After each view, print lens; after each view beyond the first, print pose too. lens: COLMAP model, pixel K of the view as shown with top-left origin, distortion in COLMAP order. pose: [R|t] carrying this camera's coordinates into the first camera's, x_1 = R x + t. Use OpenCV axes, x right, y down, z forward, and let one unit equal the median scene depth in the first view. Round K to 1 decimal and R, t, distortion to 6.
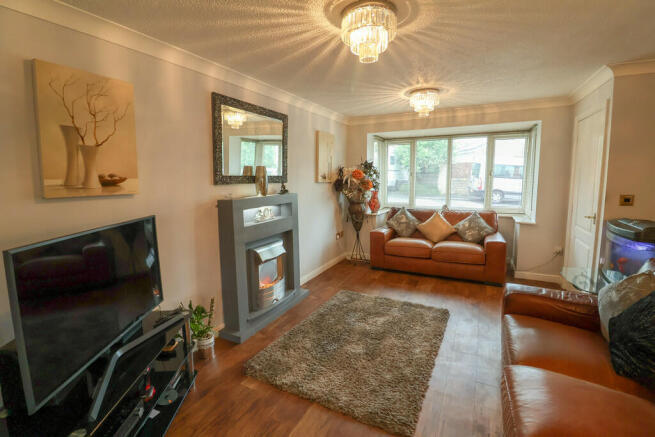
lens RADIAL K [[302.5, 0, 324.6], [0, 302.5, 209.3], [0, 0, 1]] dist [-0.003706, -0.010849]
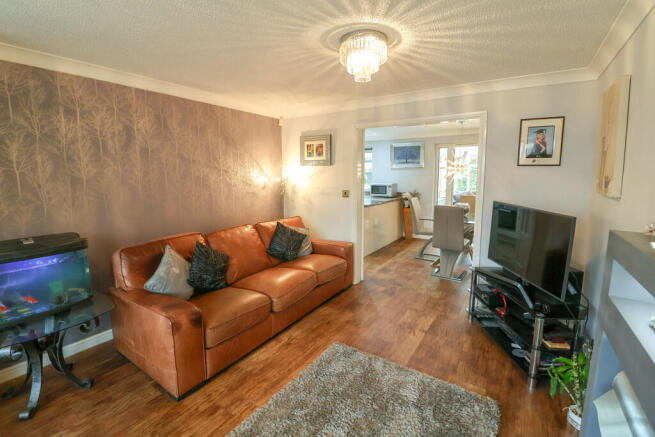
lens RADIAL K [[302.5, 0, 324.6], [0, 302.5, 209.3], [0, 0, 1]] dist [-0.003706, -0.010849]
pose [[-0.994833, -0.001321, 0.101514, 0.103484], [0.022110, 0.973095, 0.229341, -0.165761], [-0.099085, 0.230401, -0.968038, 1.343848]]
